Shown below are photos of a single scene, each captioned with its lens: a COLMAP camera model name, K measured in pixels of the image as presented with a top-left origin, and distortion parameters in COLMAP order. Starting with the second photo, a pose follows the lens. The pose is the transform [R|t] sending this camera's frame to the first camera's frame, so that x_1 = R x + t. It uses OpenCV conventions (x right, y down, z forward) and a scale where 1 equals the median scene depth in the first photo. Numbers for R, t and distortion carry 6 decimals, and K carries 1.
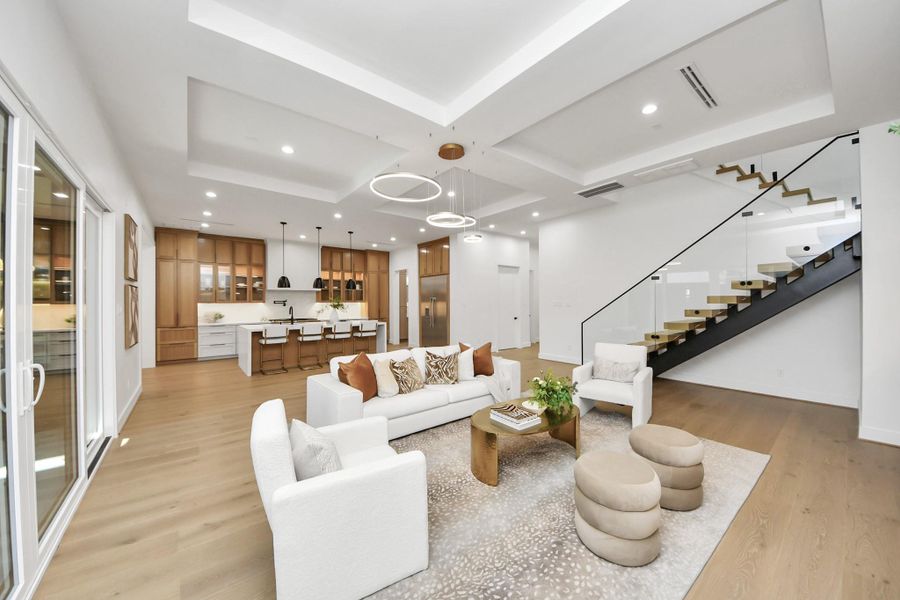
lens RADIAL K [[330.1, 0, 460.7], [0, 330.1, 301.6], [0, 0, 1]] dist [0.001227, -0.001601]
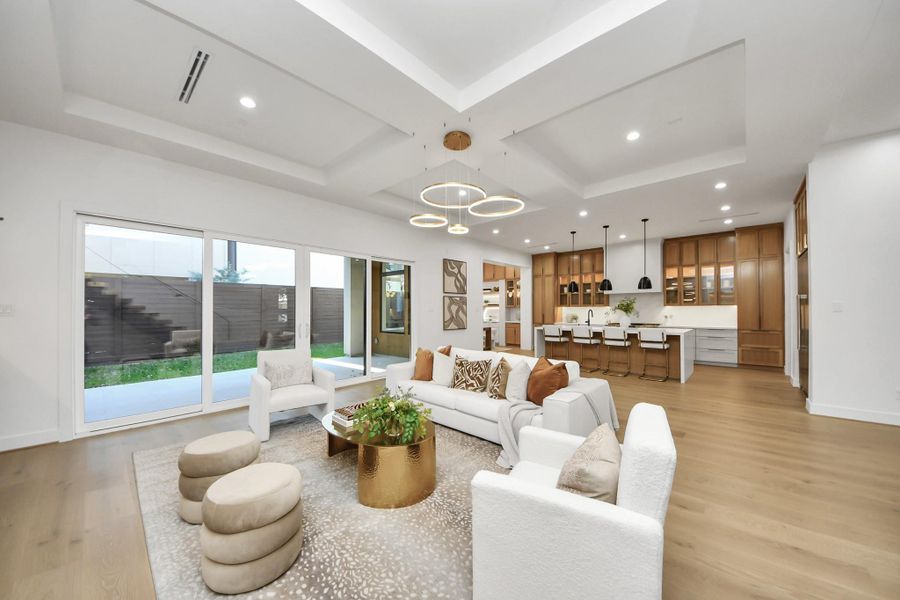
lens RADIAL K [[330.1, 0, 448.3], [0, 330.1, 306.3], [0, 0, 1]] dist [0.001227, -0.001601]
pose [[0.127349, -0.002958, -0.991854, 0.408647], [0.008724, 0.999960, -0.001862, 0.000739], [0.991820, -0.008416, 0.127370, 0.374432]]
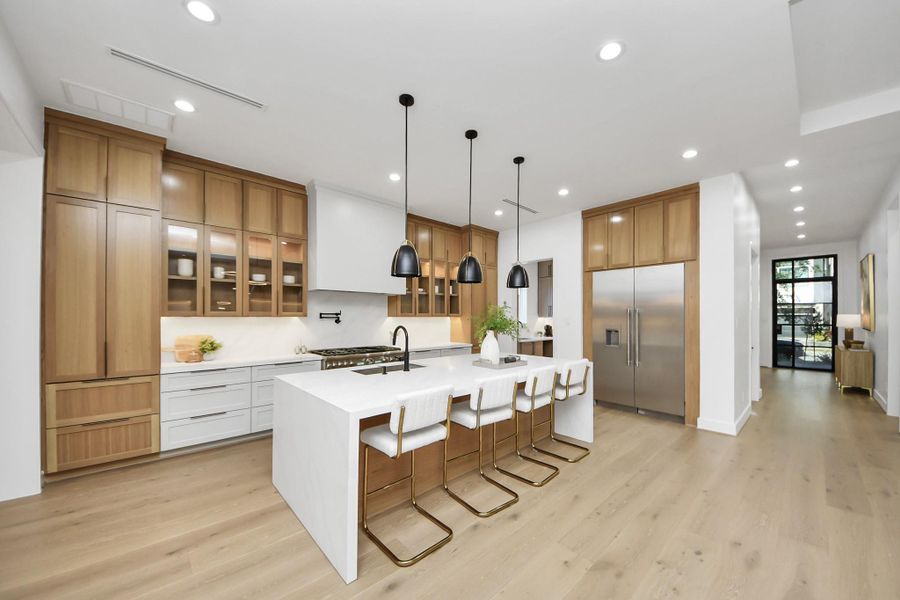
lens RADIAL K [[330.1, 0, 454.8], [0, 330.1, 316.6], [0, 0, 1]] dist [0.001227, -0.001601]
pose [[0.998772, 0.010004, 0.048524, -0.409431], [-0.010458, 0.999904, 0.009115, -0.003666], [-0.048428, -0.009612, 0.998780, 0.519711]]
